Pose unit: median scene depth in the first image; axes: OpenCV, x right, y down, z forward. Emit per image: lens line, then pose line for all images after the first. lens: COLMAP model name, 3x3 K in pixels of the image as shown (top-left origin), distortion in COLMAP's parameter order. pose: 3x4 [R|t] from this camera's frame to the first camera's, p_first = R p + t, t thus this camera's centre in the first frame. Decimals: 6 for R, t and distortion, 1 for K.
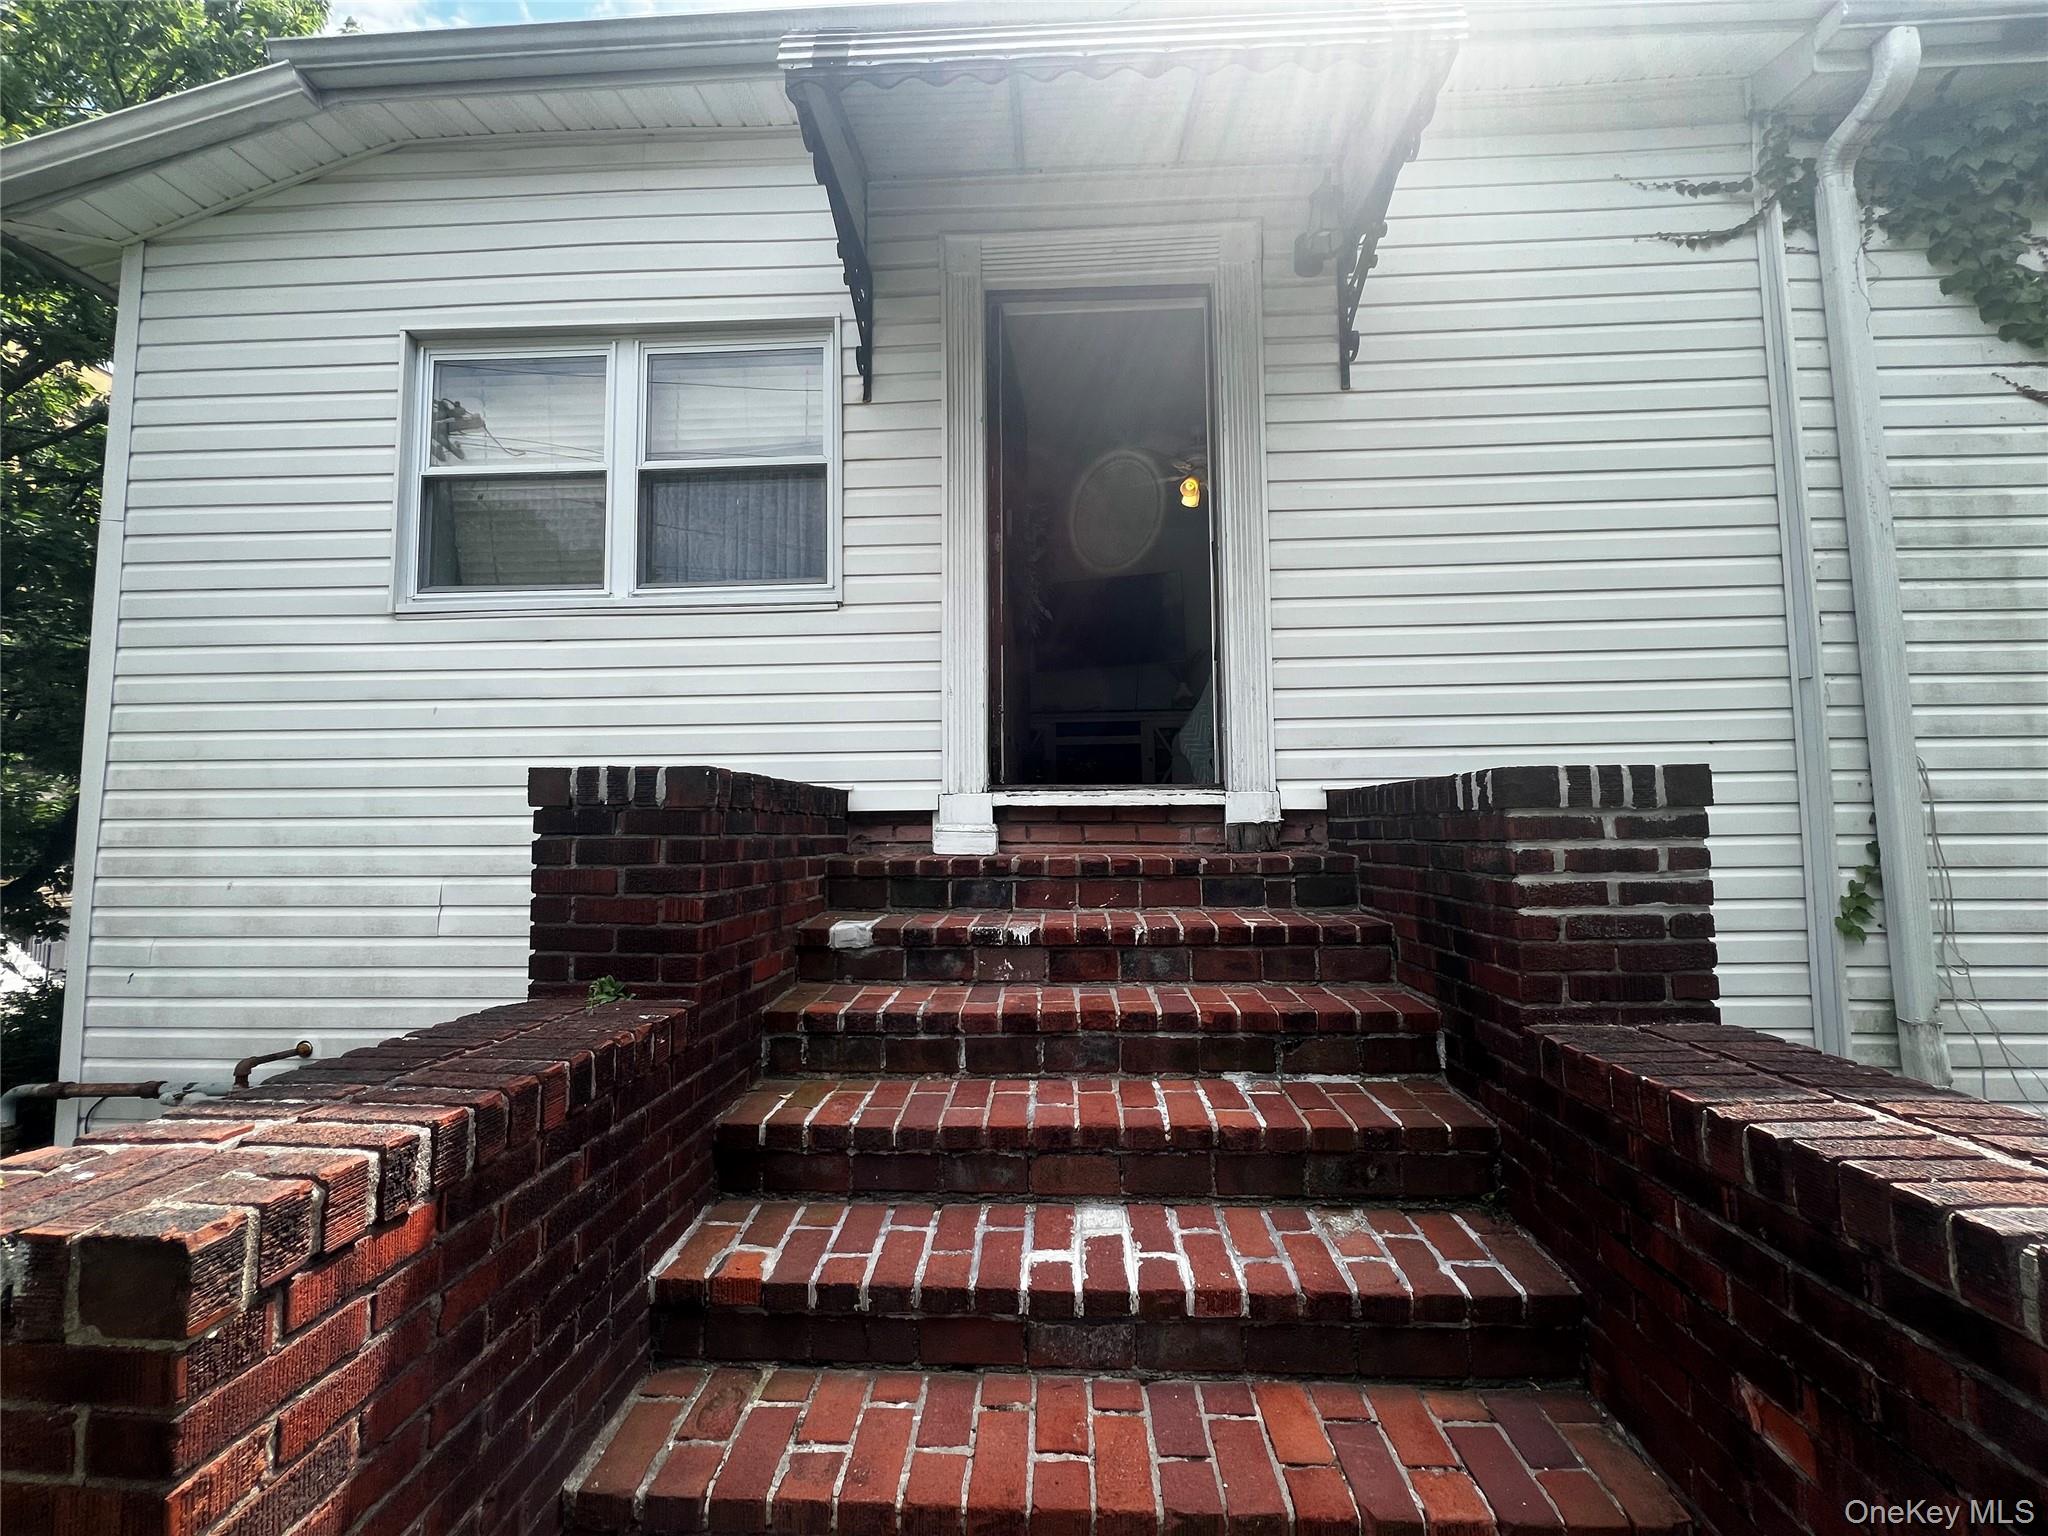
lens RADIAL K [[819.9, 0, 1022.3], [0, 819.9, 766.2], [0, 0, 1]] dist [-0.002729, 0.000653]
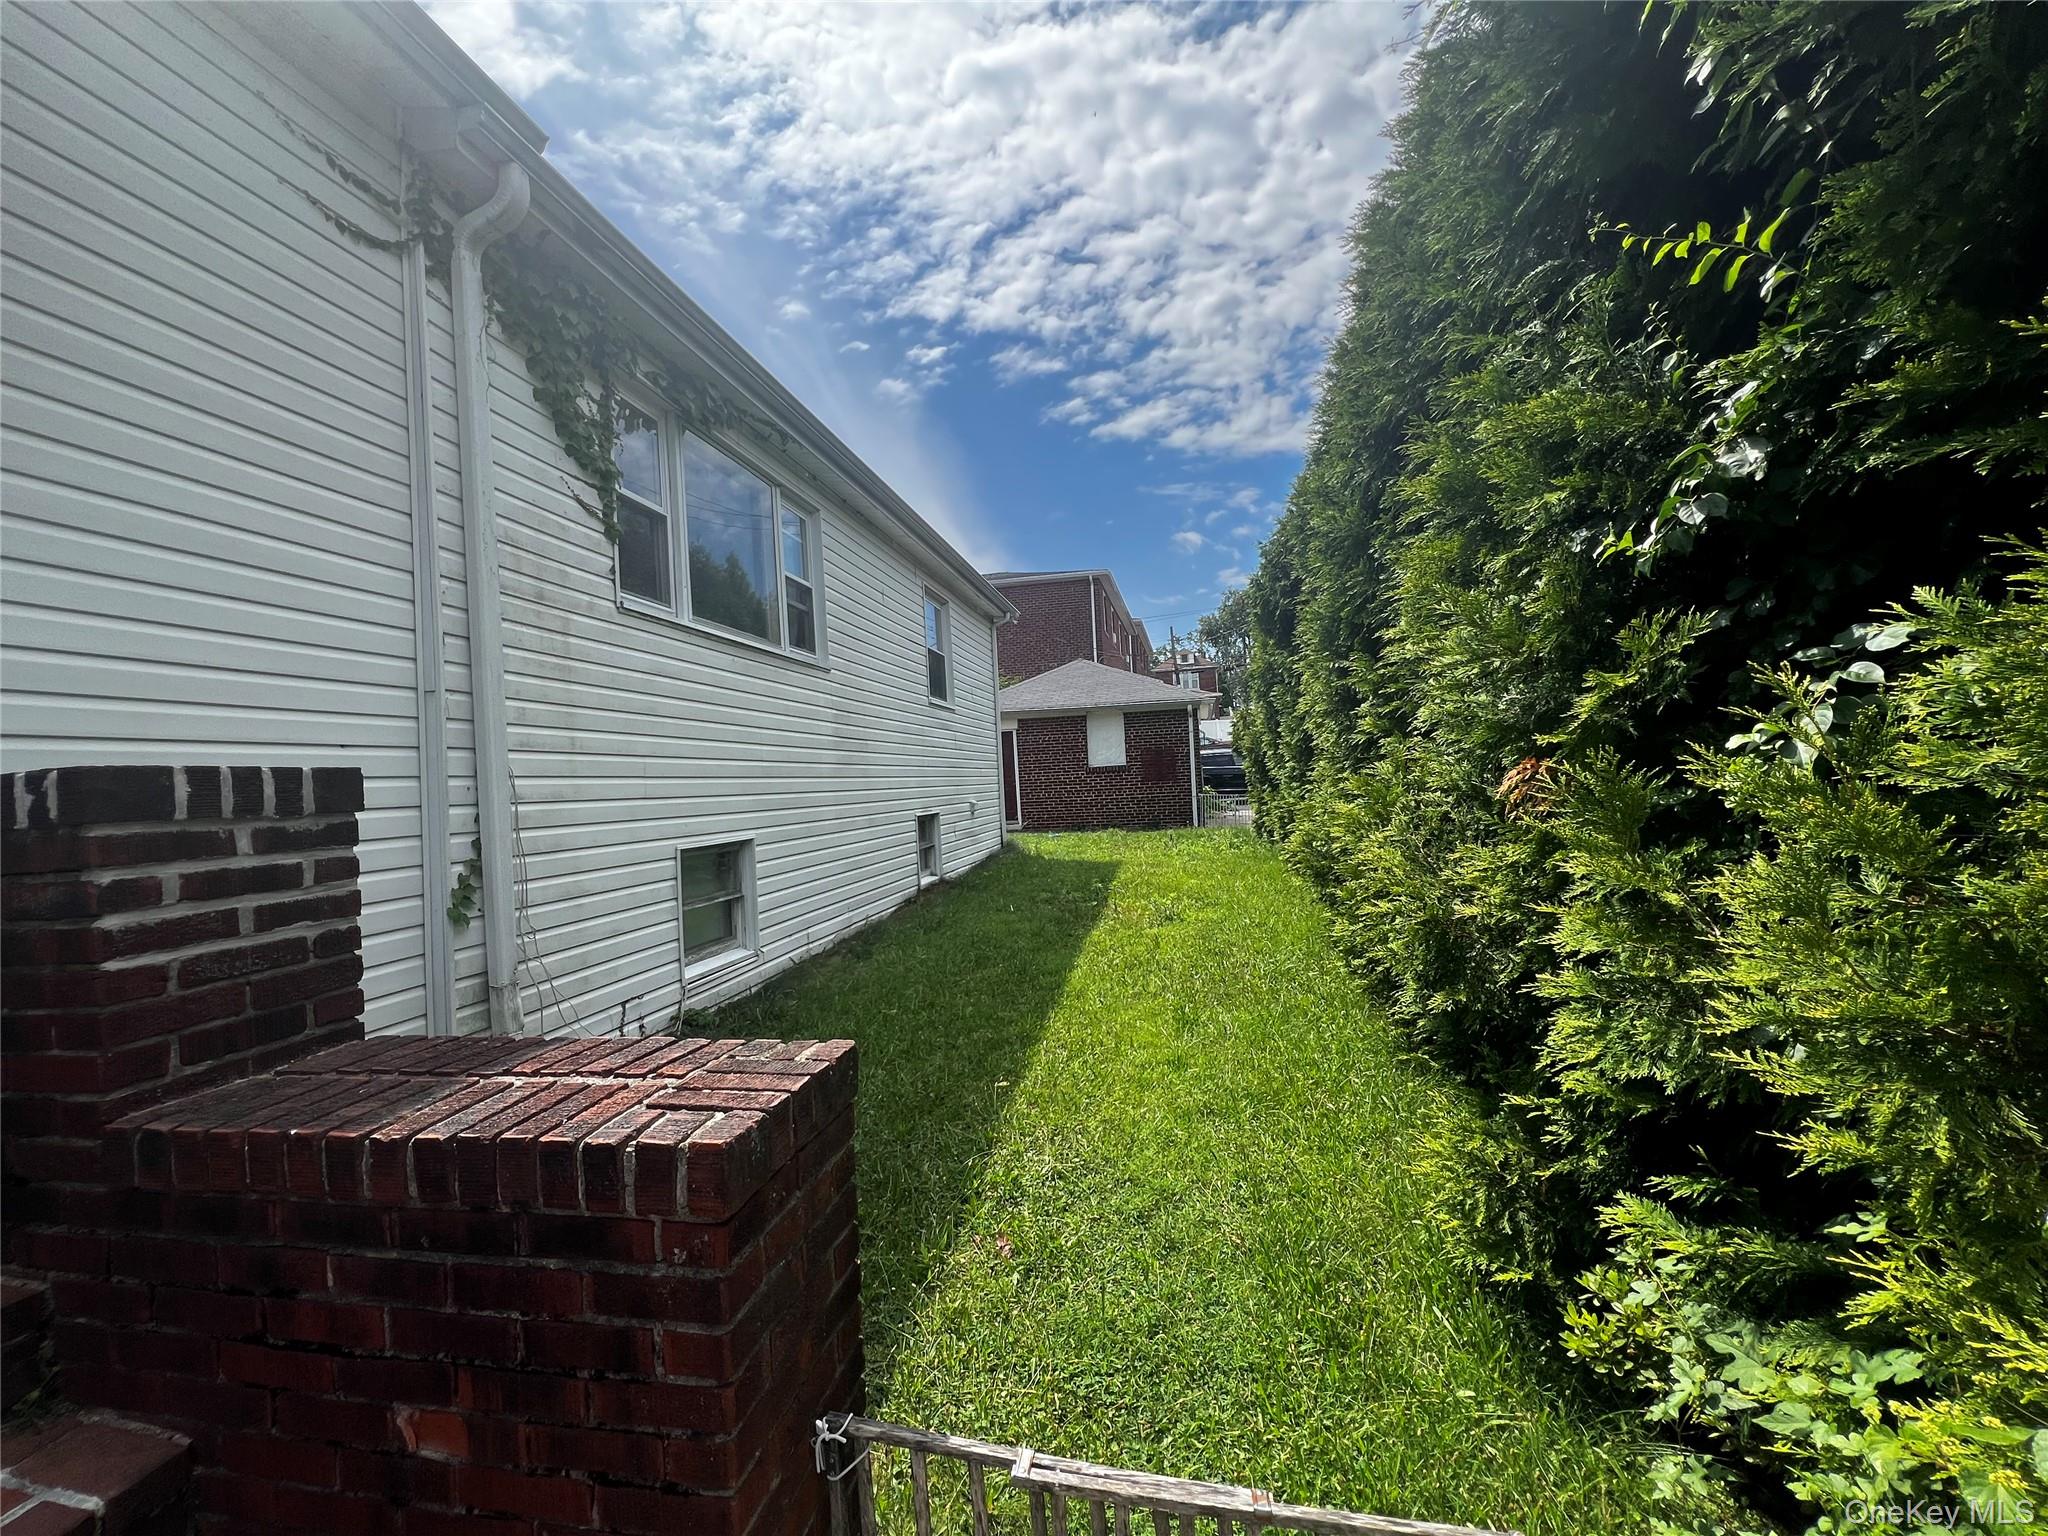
lens RADIAL K [[819.9, 0, 1019.9], [0, 819.9, 763.9], [0, 0, 1]] dist [-0.002729, 0.000653]
pose [[0.157943, 0.024717, 0.987139, 0.017995], [-0.014653, 0.999635, -0.022686, 0.003161], [-0.987340, -0.010881, 0.158247, 0.086824]]
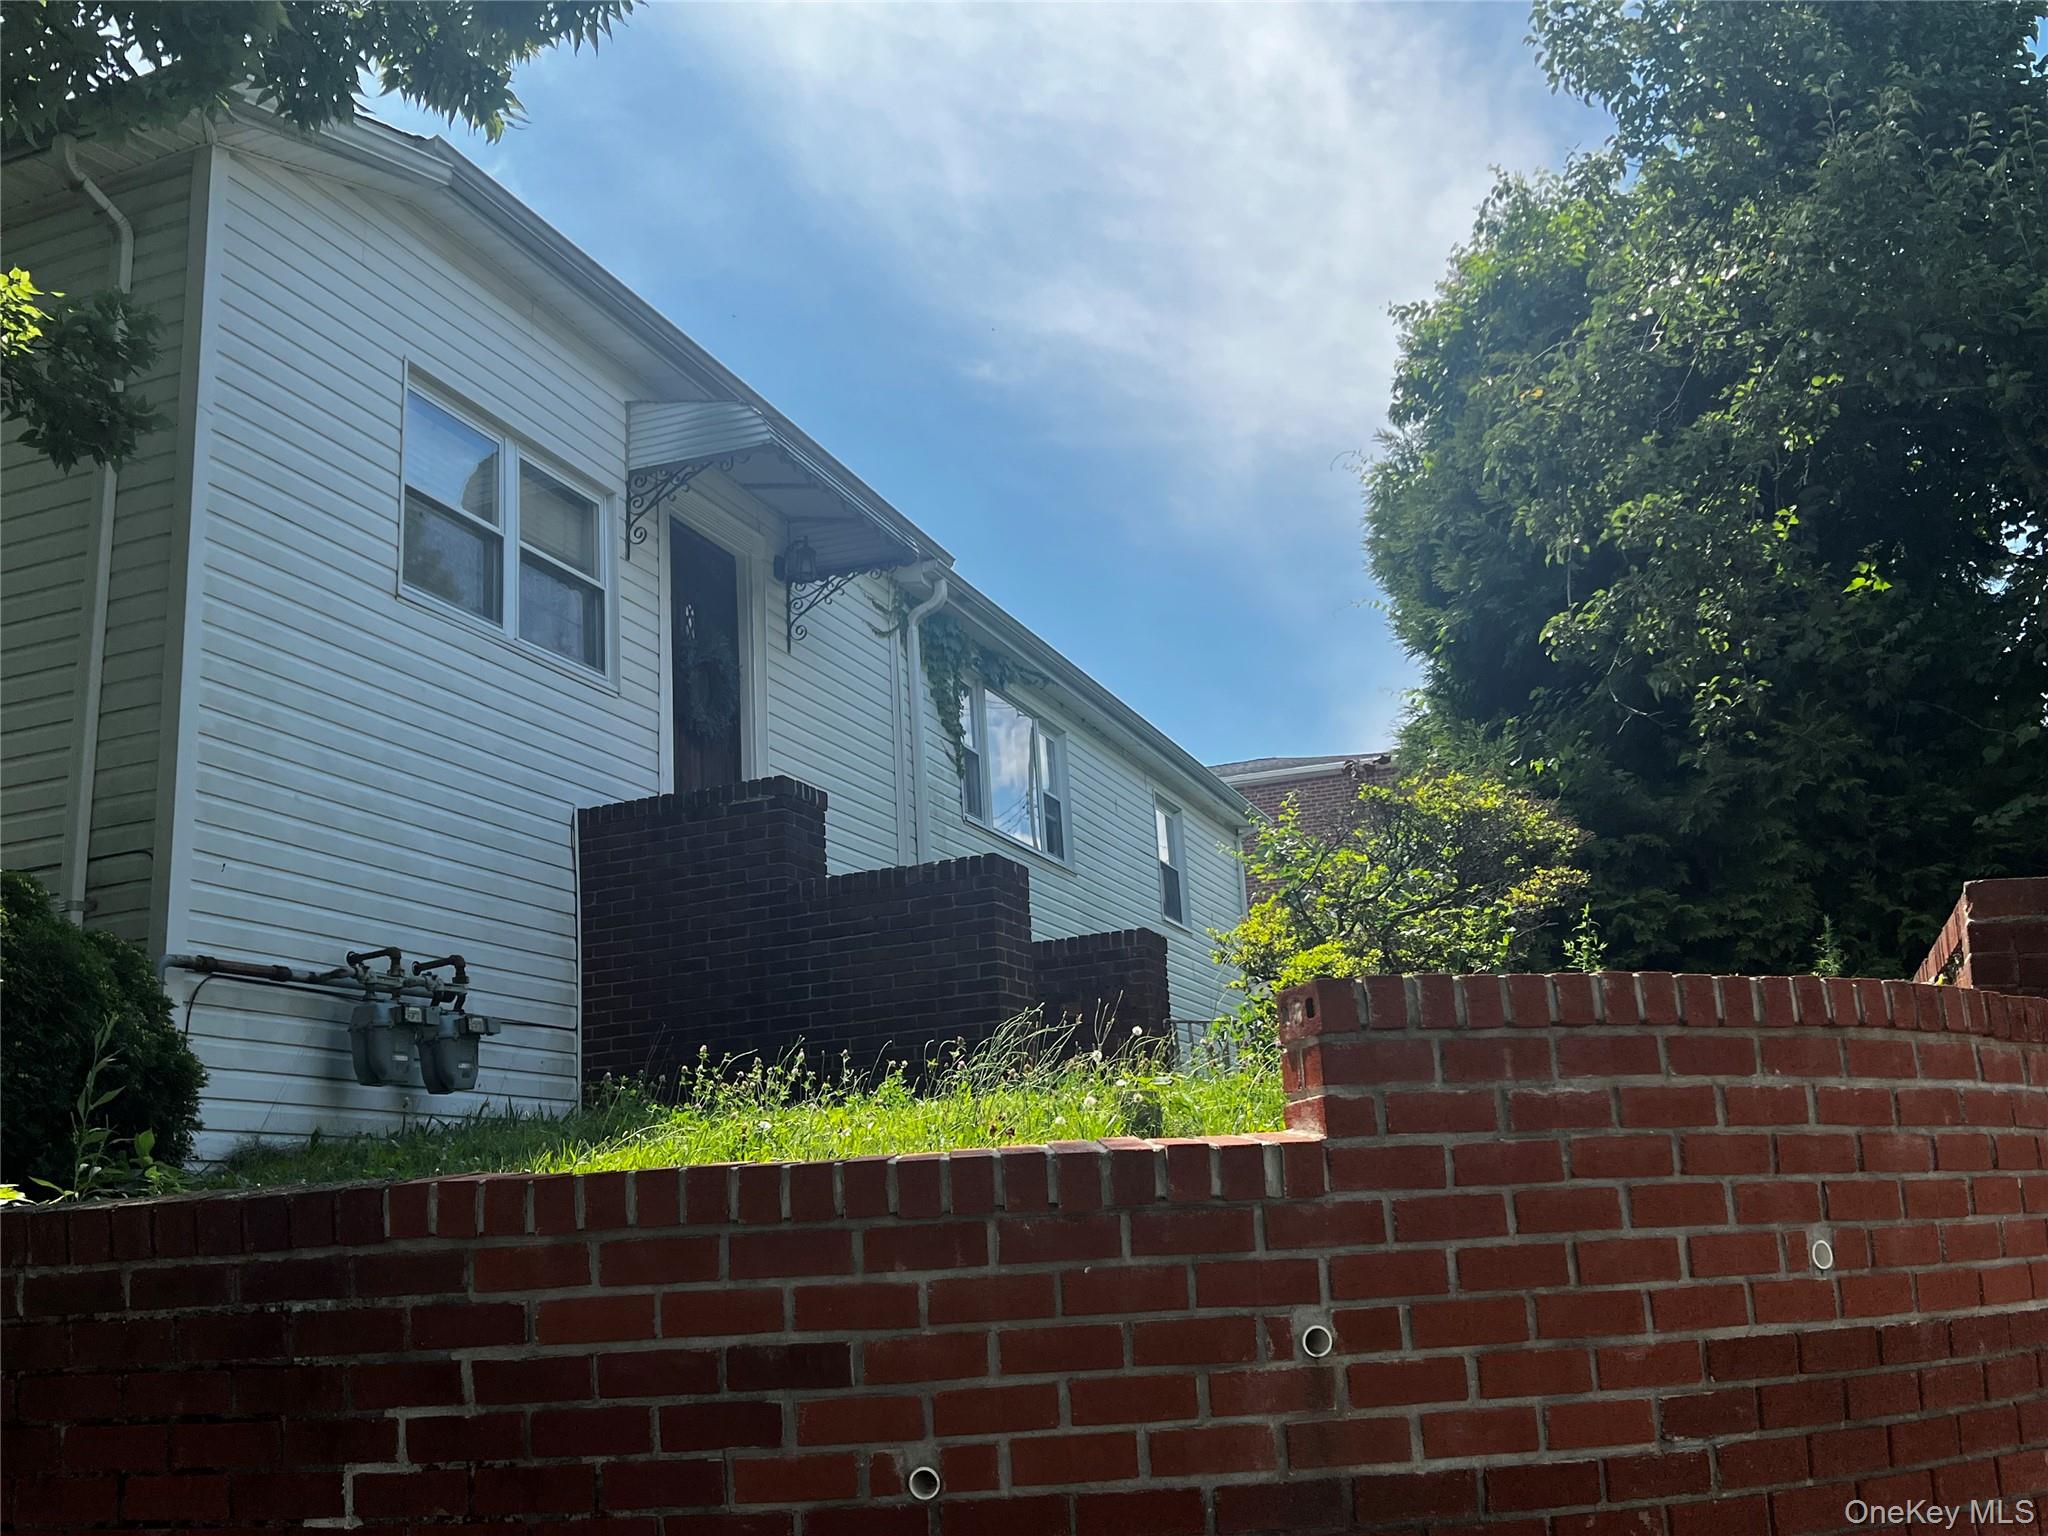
lens RADIAL K [[1878.4, 0, 1025.2], [0, 1878.4, 769.8], [0, 0, 1]] dist [-0.004598, 0.000000]
pose [[0.316997, 0.227658, 0.920698, -4.910449], [-0.000293, 0.970787, -0.239942, 1.162792], [-0.948426, 0.075791, 0.307803, -1.047144]]
